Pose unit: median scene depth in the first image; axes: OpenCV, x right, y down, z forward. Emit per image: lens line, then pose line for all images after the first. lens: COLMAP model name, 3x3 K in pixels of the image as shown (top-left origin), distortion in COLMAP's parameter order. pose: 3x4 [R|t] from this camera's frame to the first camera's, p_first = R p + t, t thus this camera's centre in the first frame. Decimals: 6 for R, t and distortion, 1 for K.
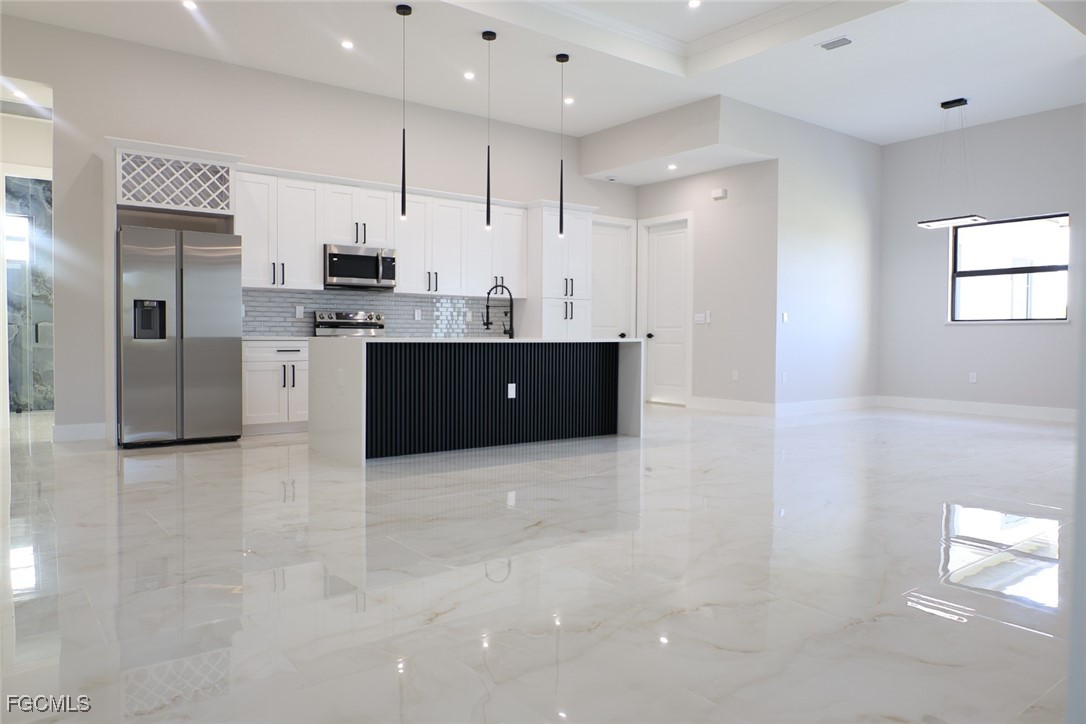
lens RADIAL K [[732.2, 0, 543.0], [0, 732.2, 362.0], [0, 0, 1]] dist [-0.016595, 0.004463]
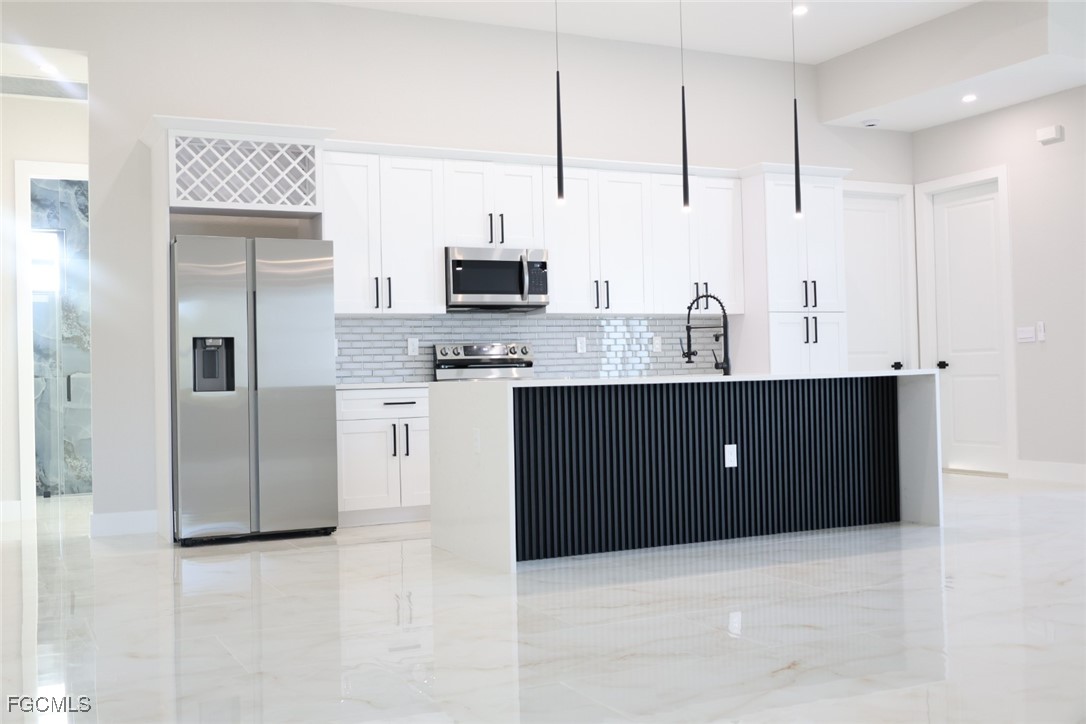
lens RADIAL K [[1094.5, 0, 543.0], [0, 1094.5, 362.0], [0, 0, 1]] dist [-0.007443, -0.006393]
pose [[0.980561, -0.033440, -0.193345, -0.013755], [0.024229, 0.998465, -0.049811, 0.000515], [0.194713, 0.044158, 0.979866, 0.011553]]
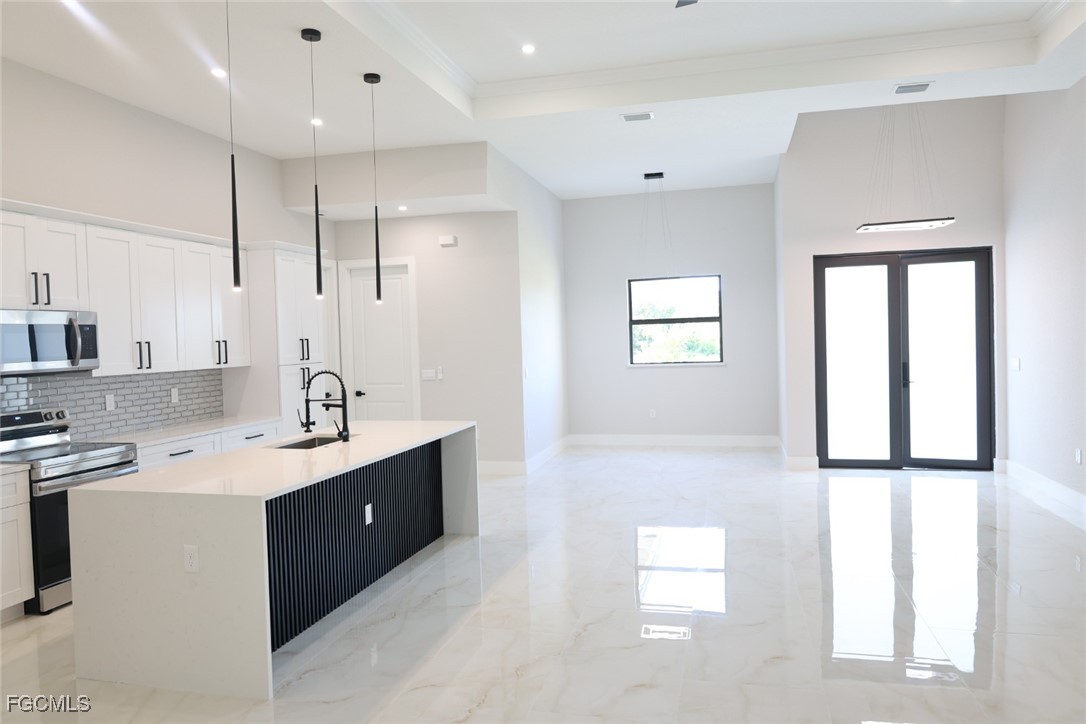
lens RADIAL K [[732.2, 0, 543.0], [0, 732.2, 362.0], [0, 0, 1]] dist [-0.016595, 0.004463]
pose [[0.788394, -0.047446, 0.613338, -0.313567], [0.054368, 0.998494, 0.007354, -0.099810], [-0.612763, 0.027548, 0.789786, 0.256988]]
